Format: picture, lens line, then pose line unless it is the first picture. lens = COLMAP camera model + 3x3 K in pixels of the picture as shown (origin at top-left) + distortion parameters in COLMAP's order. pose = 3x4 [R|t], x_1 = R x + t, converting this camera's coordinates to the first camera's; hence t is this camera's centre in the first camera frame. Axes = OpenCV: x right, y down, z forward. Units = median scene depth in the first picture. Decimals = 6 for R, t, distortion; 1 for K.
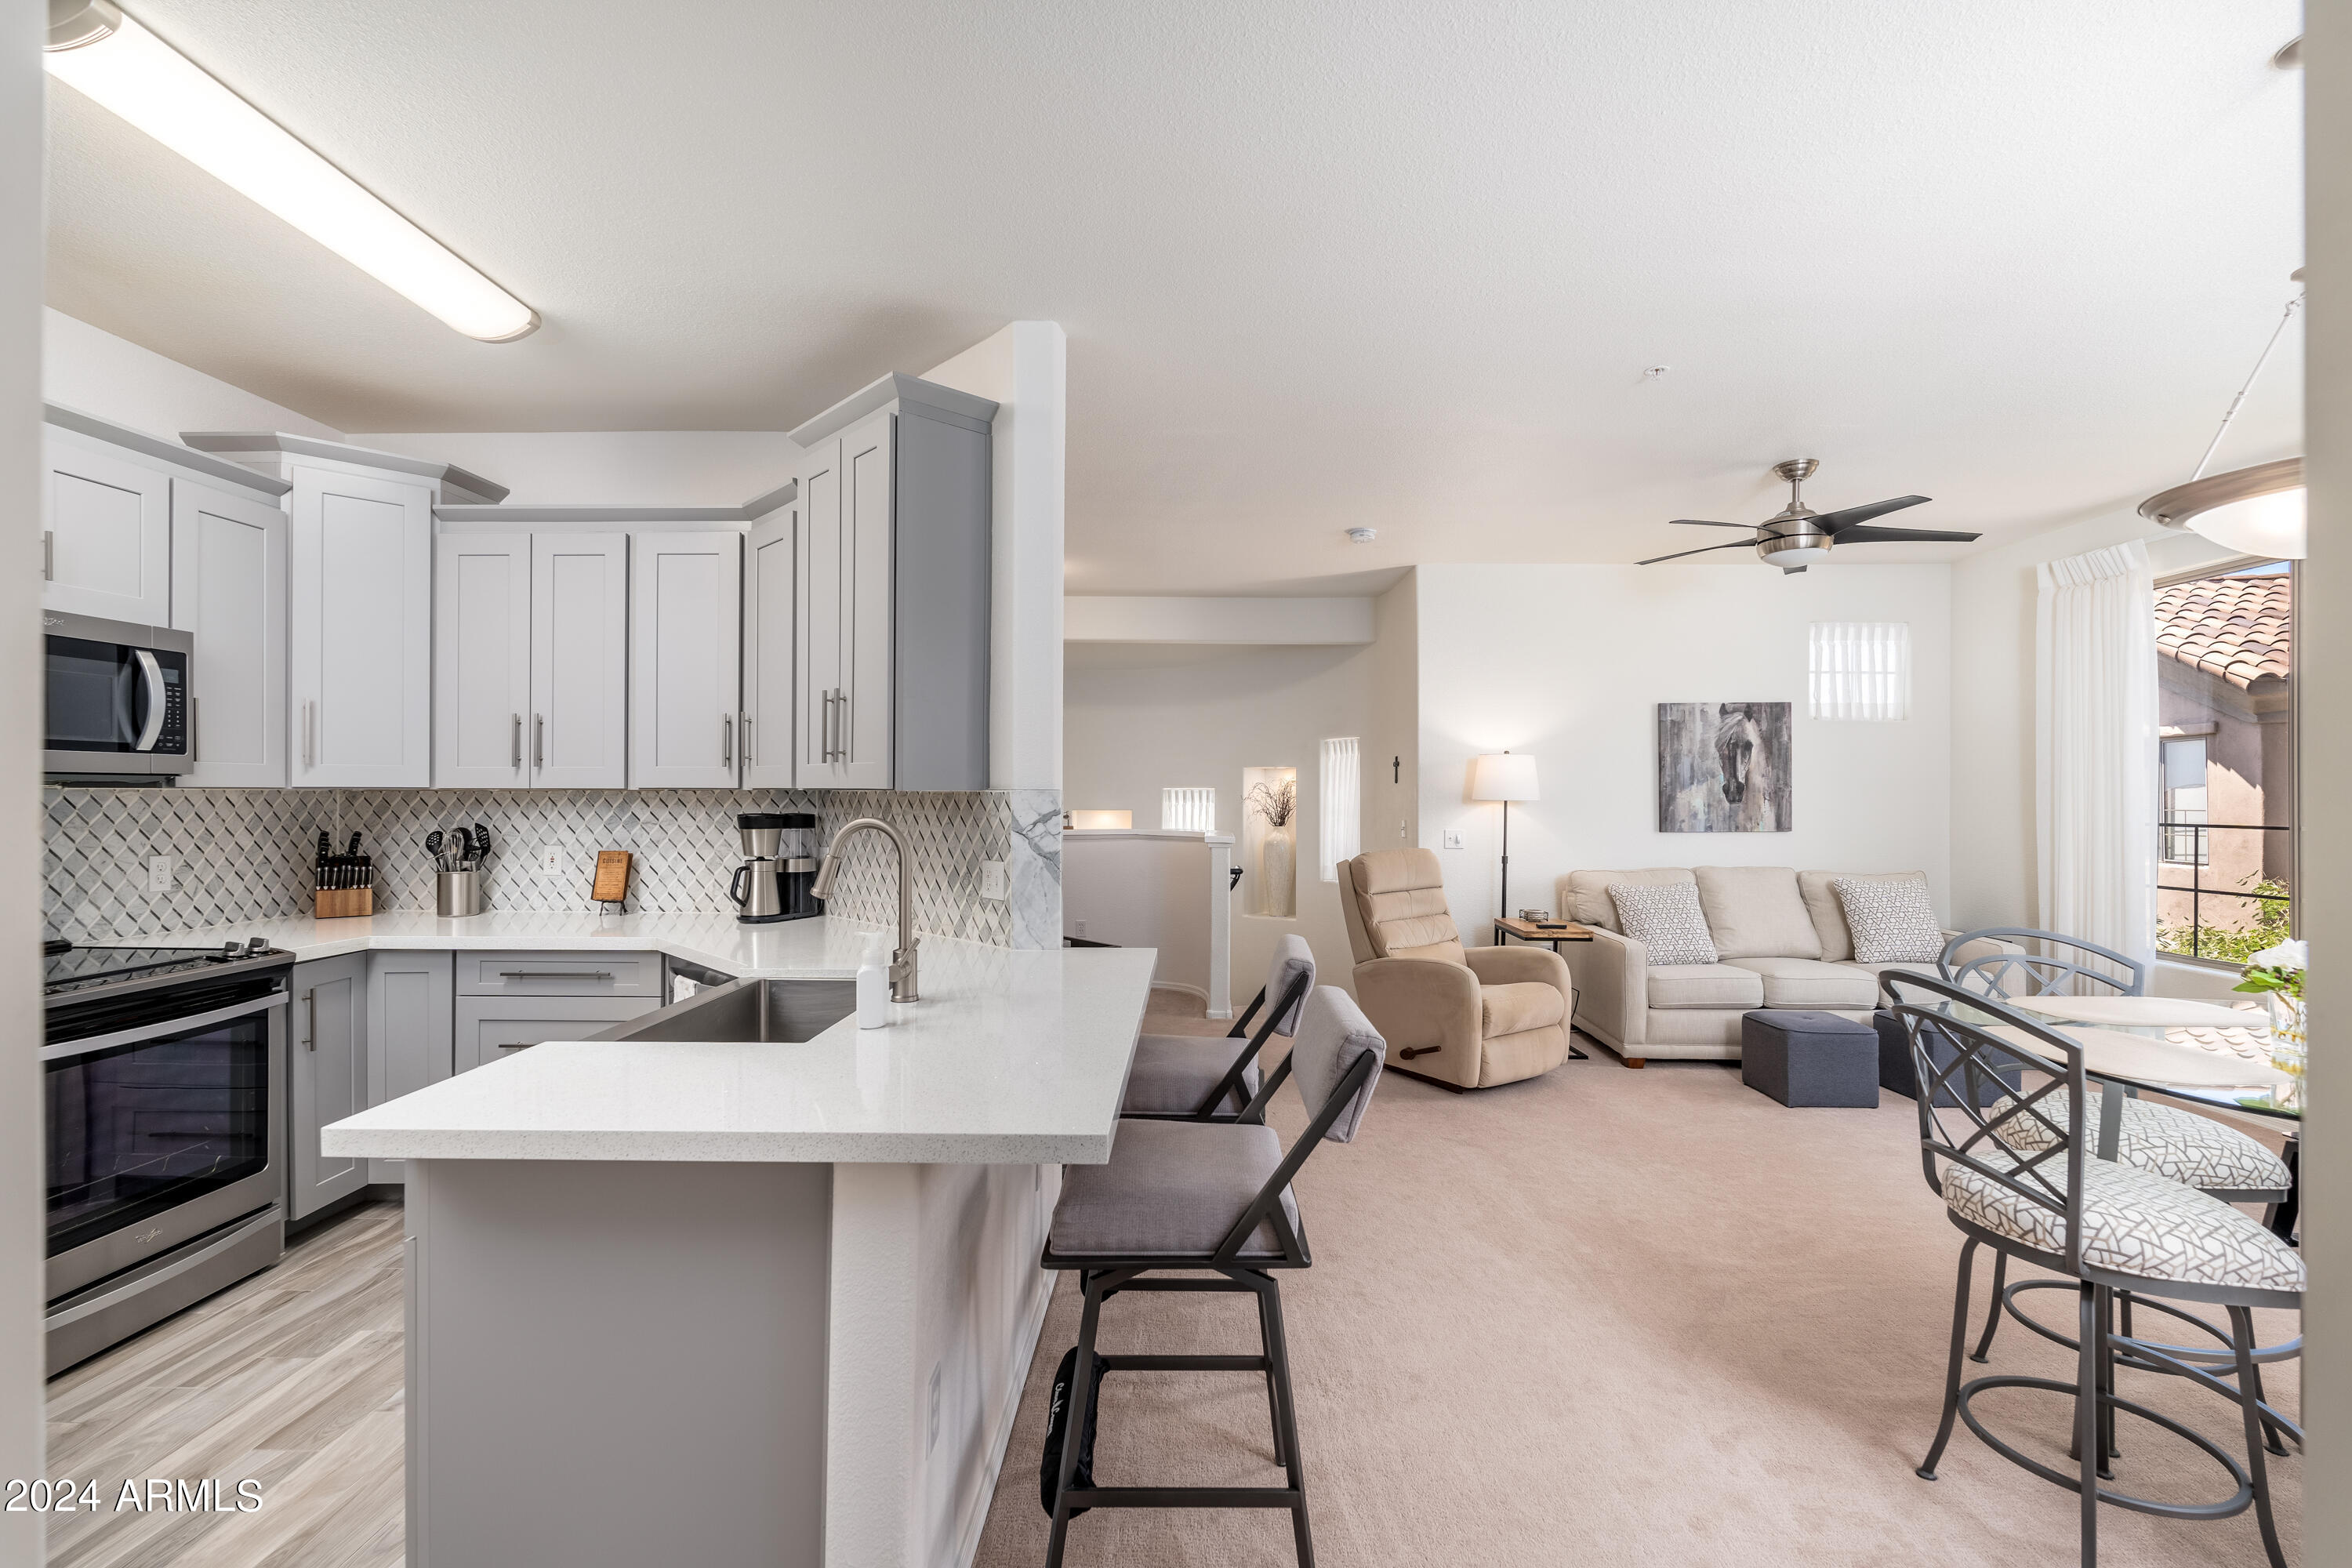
lens RADIAL K [[1022.8, 0, 1169.8], [0, 1022.8, 786.6], [0, 0, 1]] dist [-0.001568, -0.000302]
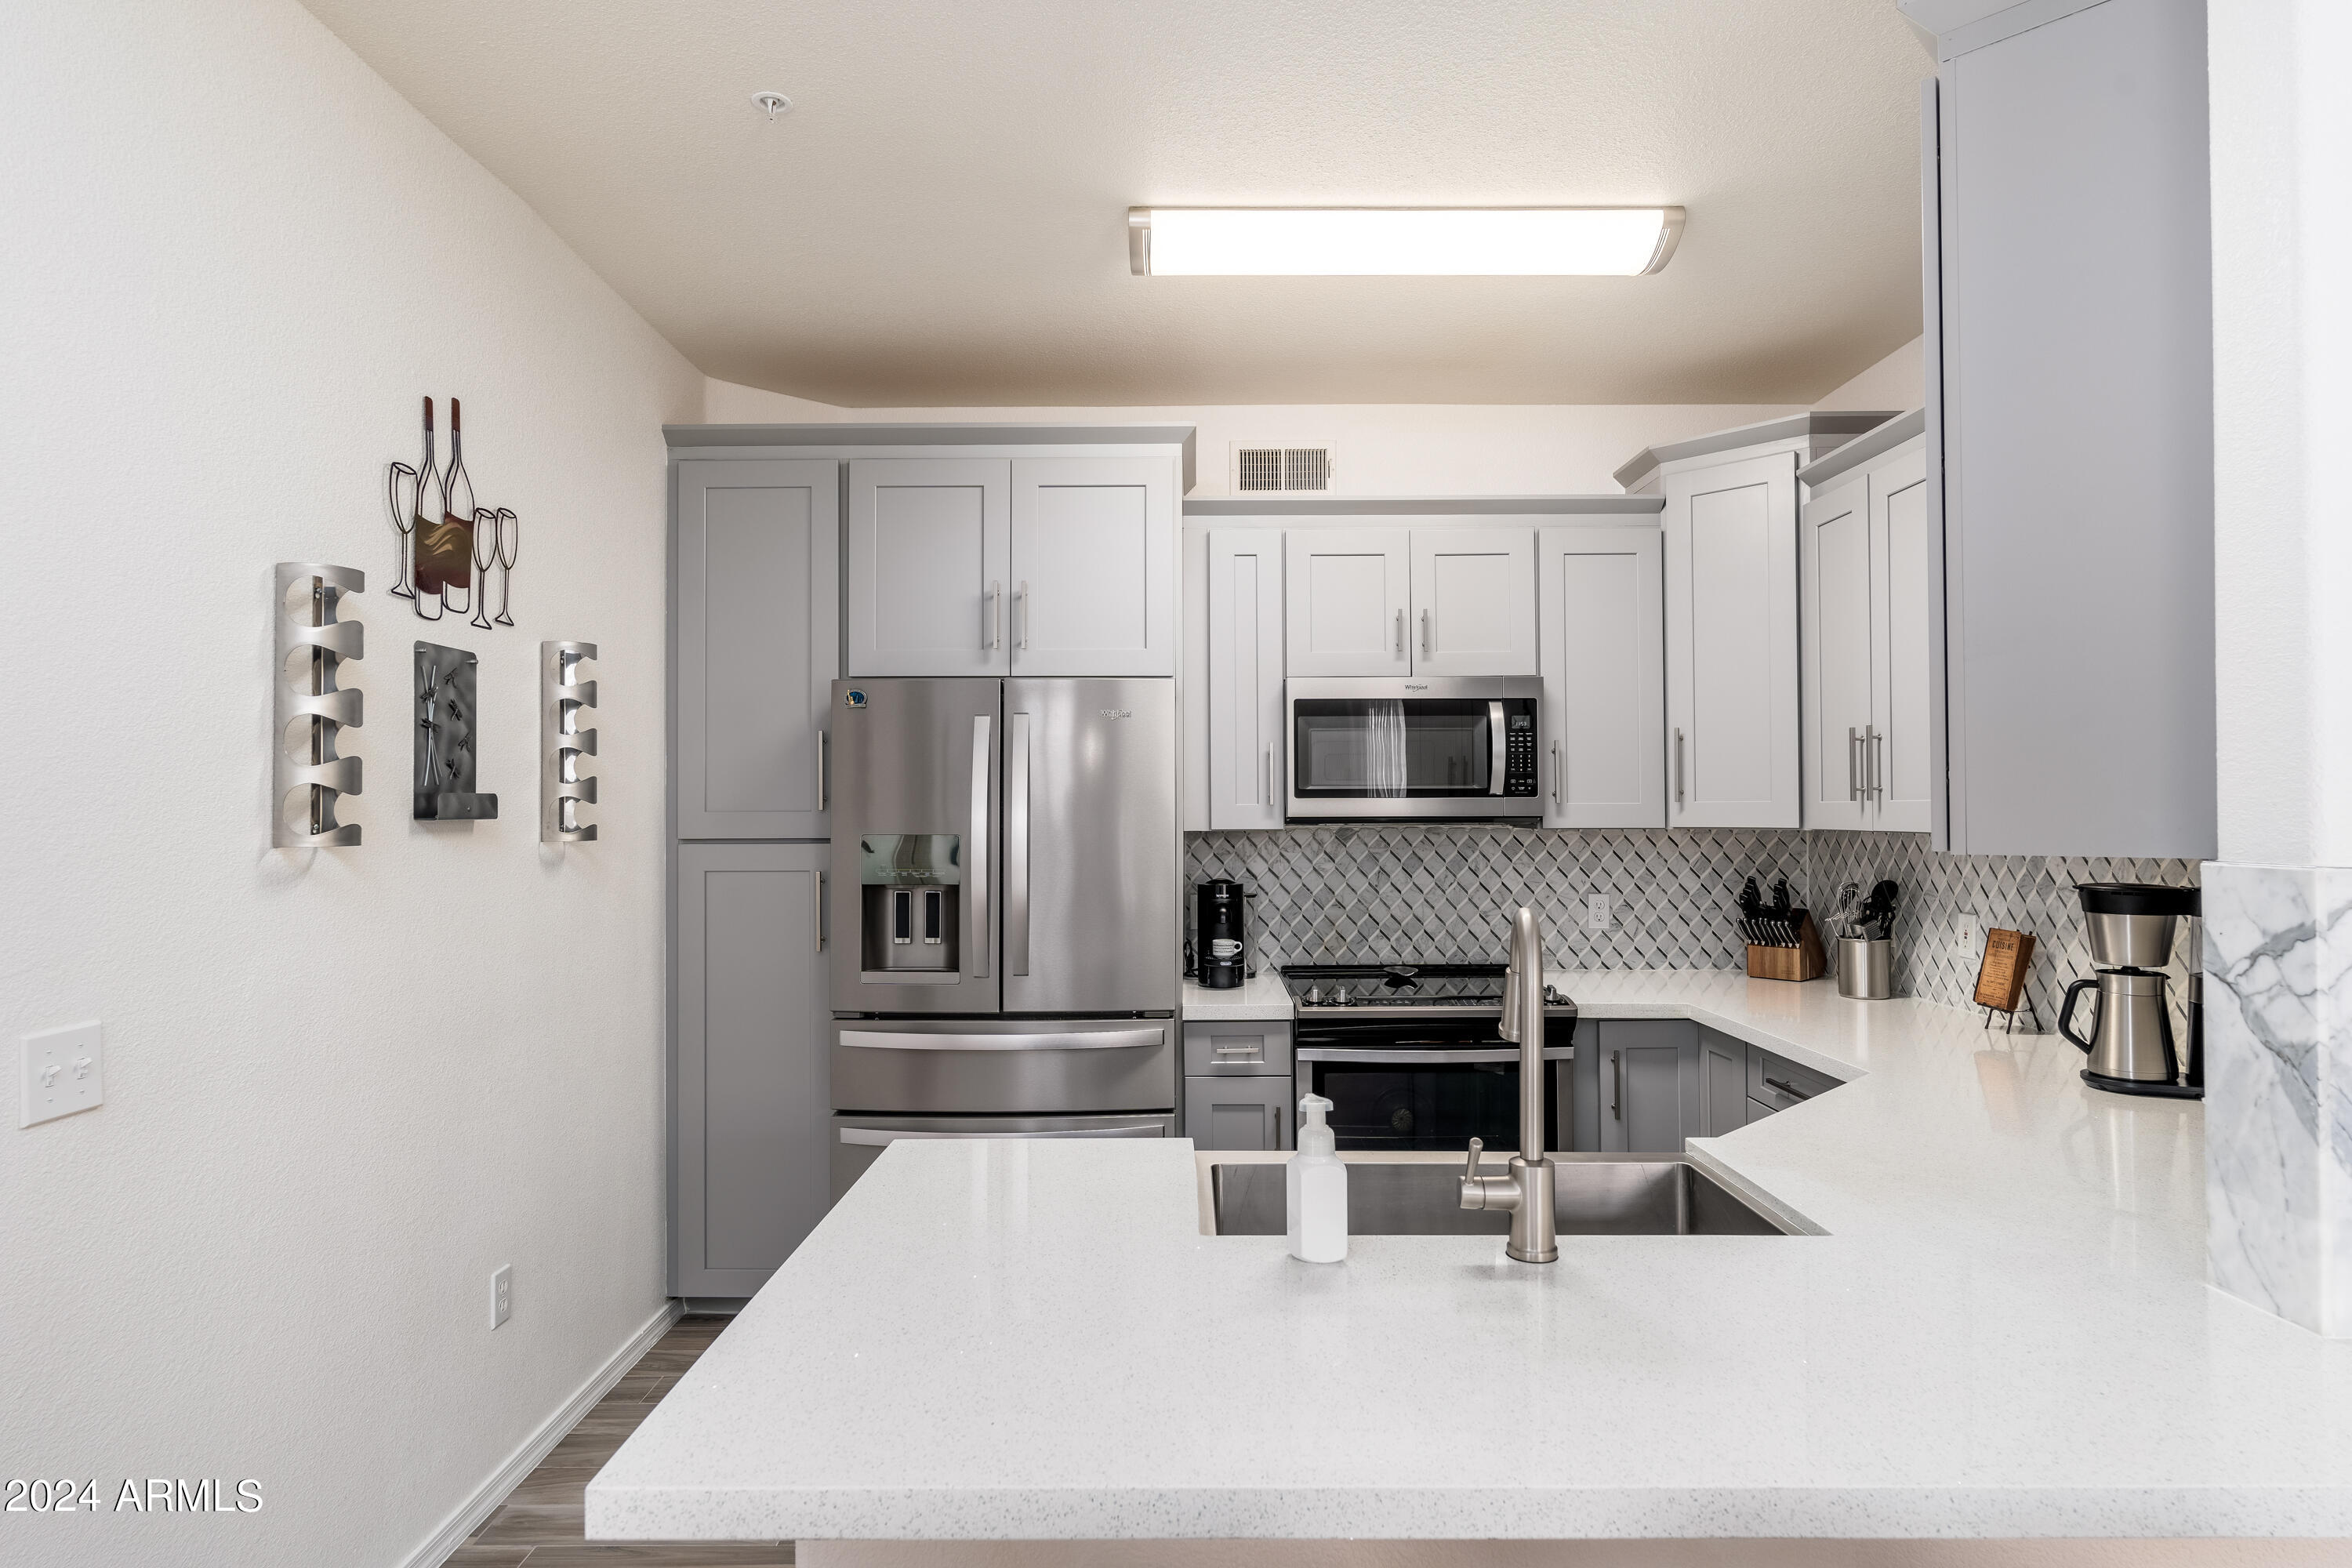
lens RADIAL K [[1291.7, 0, 1176.0], [0, 1291.7, 785.6], [0, 0, 1]] dist [-0.007086, 0.003002]
pose [[0.019846, -0.021082, -0.999581, 0.268019], [0.008913, 0.999742, -0.020908, -0.015729], [0.999763, -0.008494, 0.020028, 0.510261]]
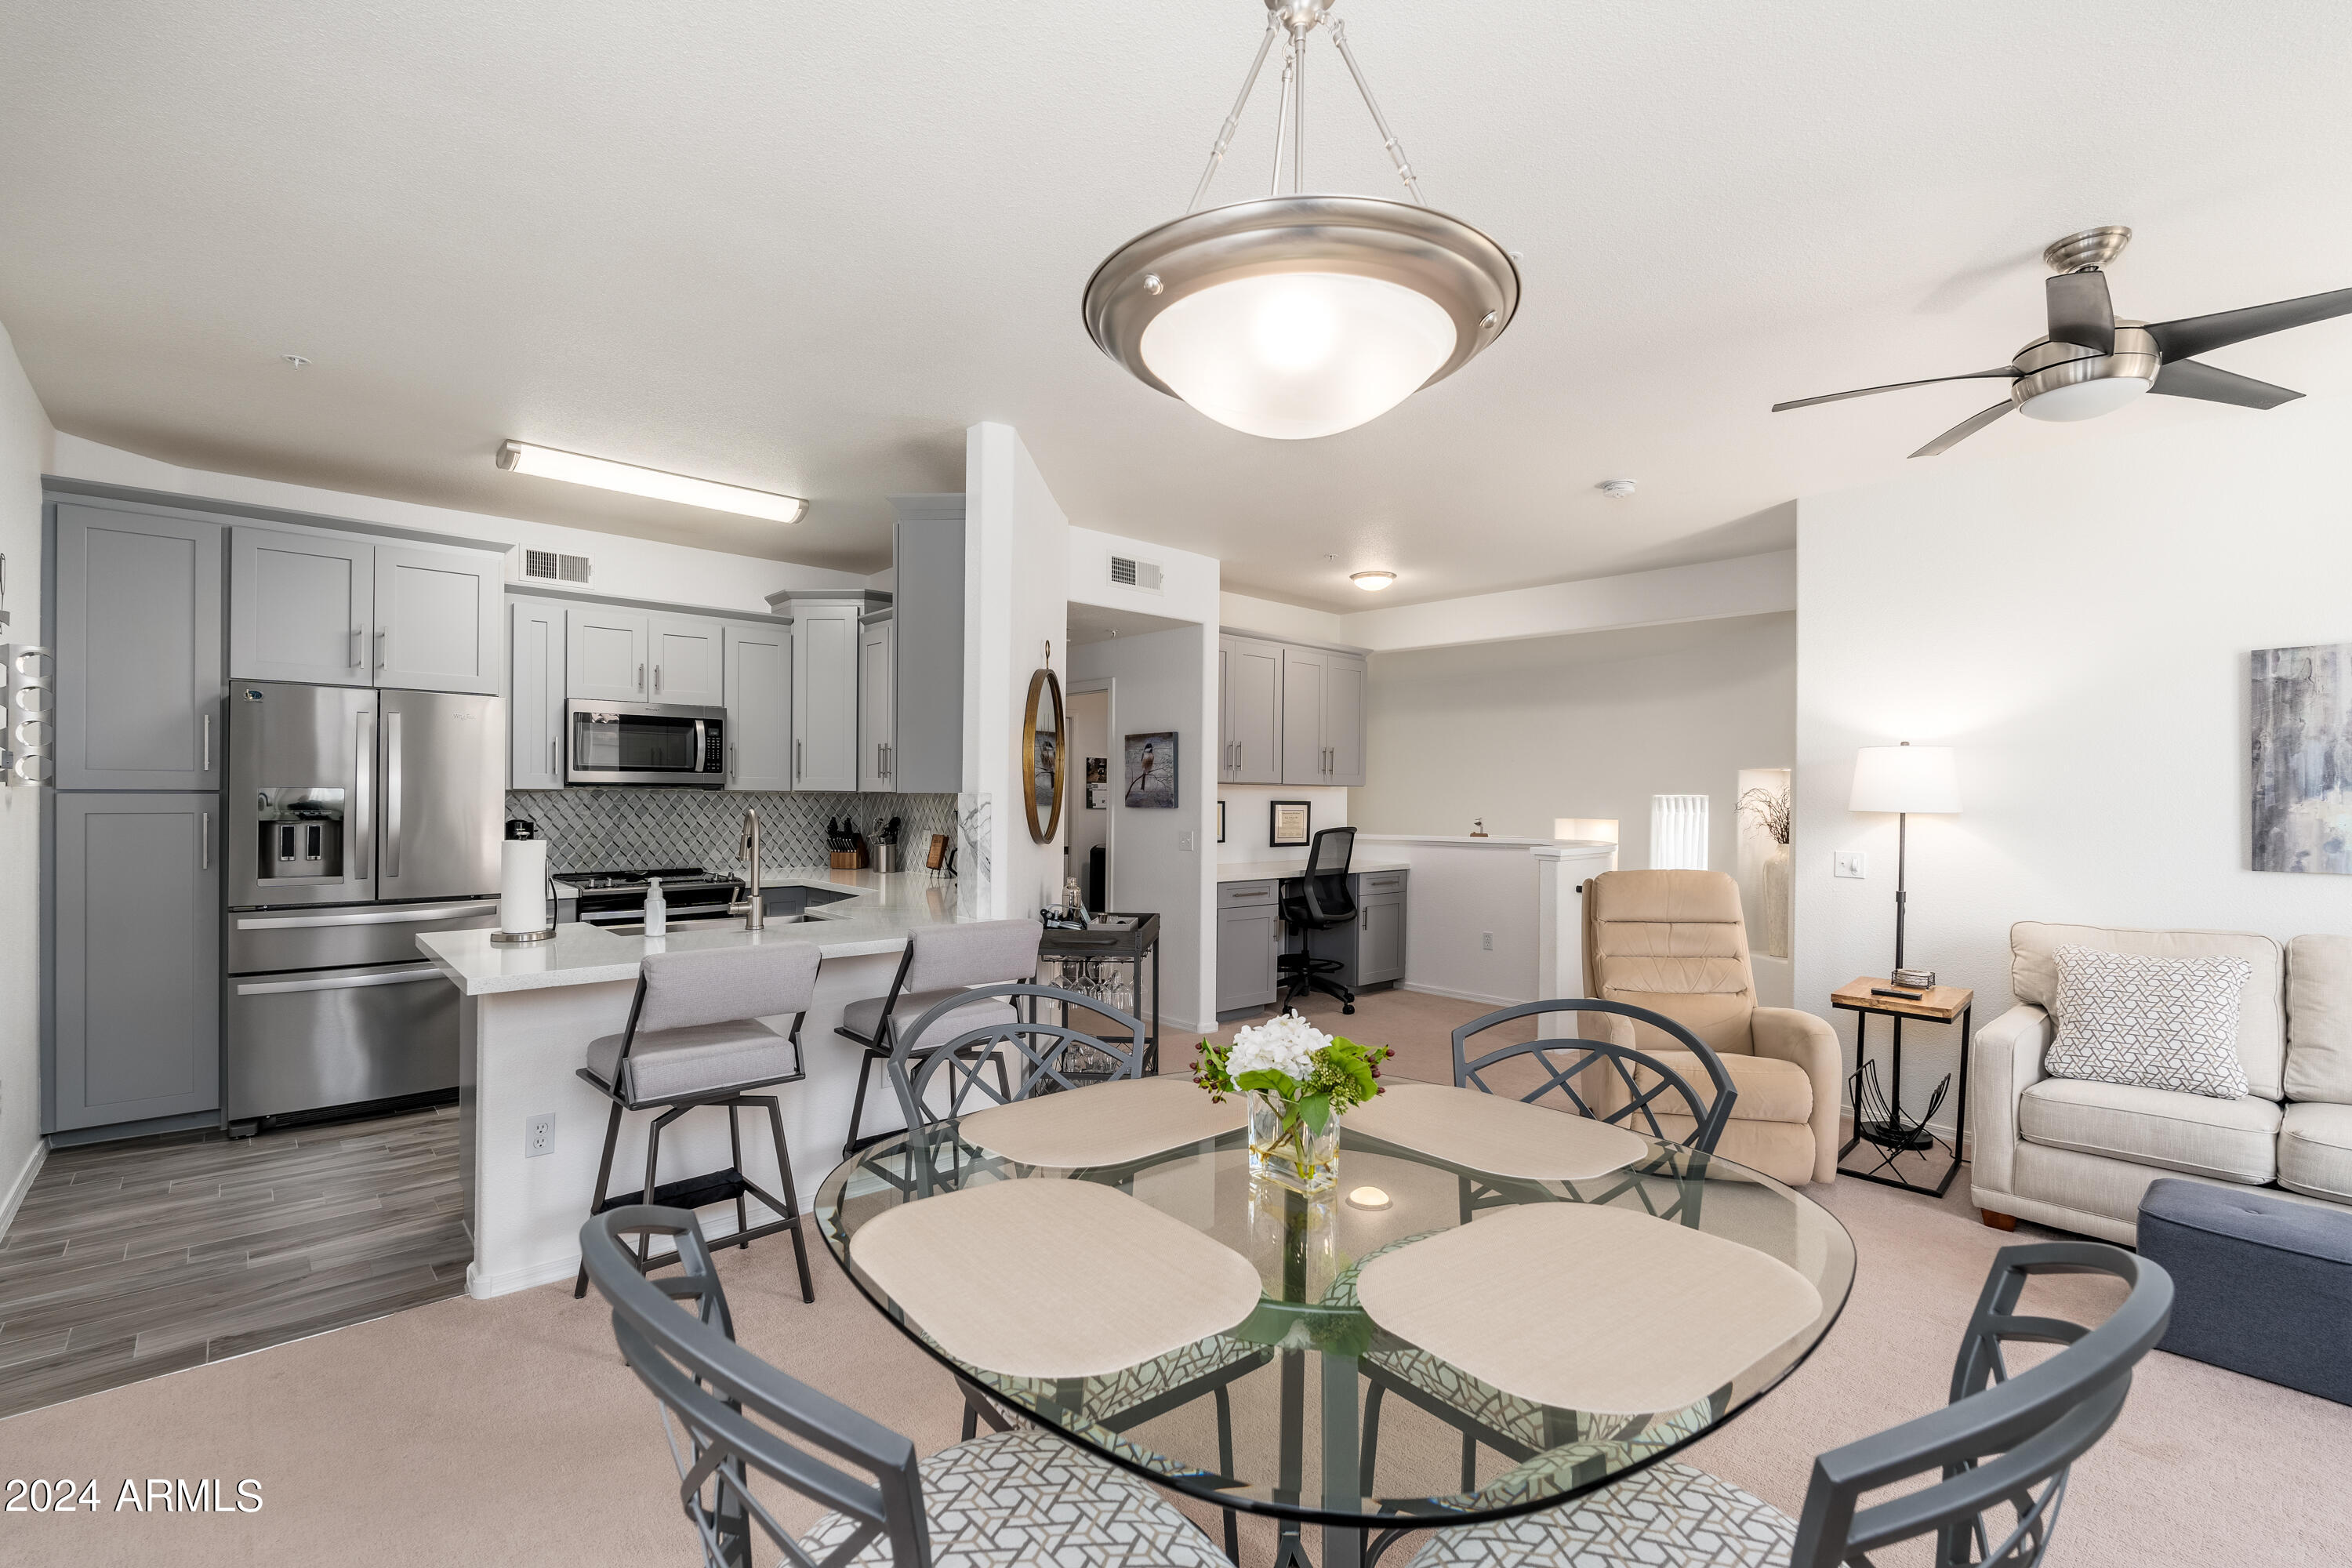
lens RADIAL K [[1022.8, 0, 1171.7], [0, 1022.8, 796.5], [0, 0, 1]] dist [-0.001568, -0.000302]
pose [[0.684426, 0.003962, -0.729072, 0.820598], [-0.002503, 0.999992, 0.003084, 0.003190], [0.729078, -0.000286, 0.684430, 0.259448]]
